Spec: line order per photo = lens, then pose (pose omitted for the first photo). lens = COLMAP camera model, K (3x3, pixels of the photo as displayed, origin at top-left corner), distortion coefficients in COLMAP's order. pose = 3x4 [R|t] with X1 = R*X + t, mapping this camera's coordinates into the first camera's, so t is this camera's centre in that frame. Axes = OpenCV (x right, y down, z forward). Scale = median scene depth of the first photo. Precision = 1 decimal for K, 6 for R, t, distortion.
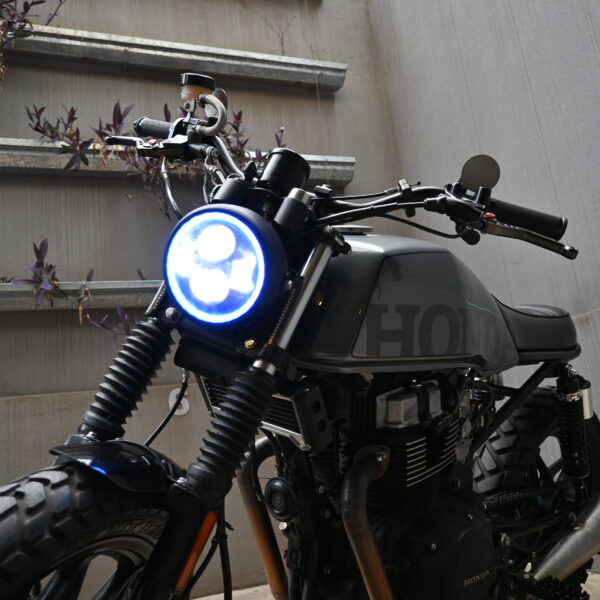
lens RADIAL K [[607.4, 0, 298.8], [0, 607.4, 301.0], [0, 0, 1]] dist [-0.004556, 0.000000]
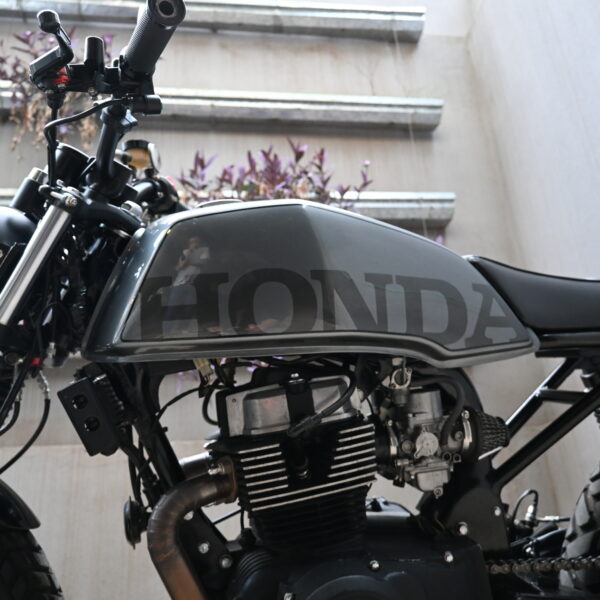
lens RADIAL K [[607.4, 0, 298.9], [0, 607.4, 299.7], [0, 0, 1]] dist [-0.004556, 0.000000]
pose [[0.973394, -0.035204, -0.226416, 0.078531], [0.001986, 0.989386, -0.145295, 0.061179], [0.229128, 0.140980, 0.963133, 0.112401]]
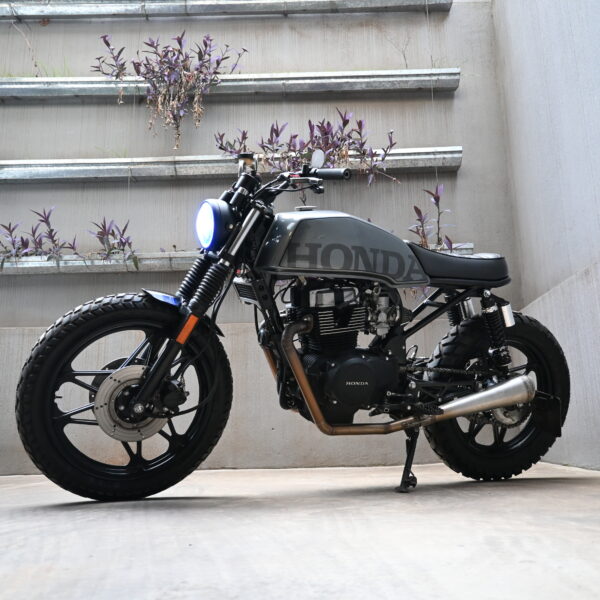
lens RADIAL K [[607.4, 0, 300.0], [0, 607.4, 299.8], [0, 0, 1]] dist [-0.004556, 0.000000]
pose [[0.927545, 0.011511, -0.373534, 0.293281], [-0.001724, 0.999647, 0.026525, 0.046471], [0.373708, -0.023959, 0.927237, -0.301626]]
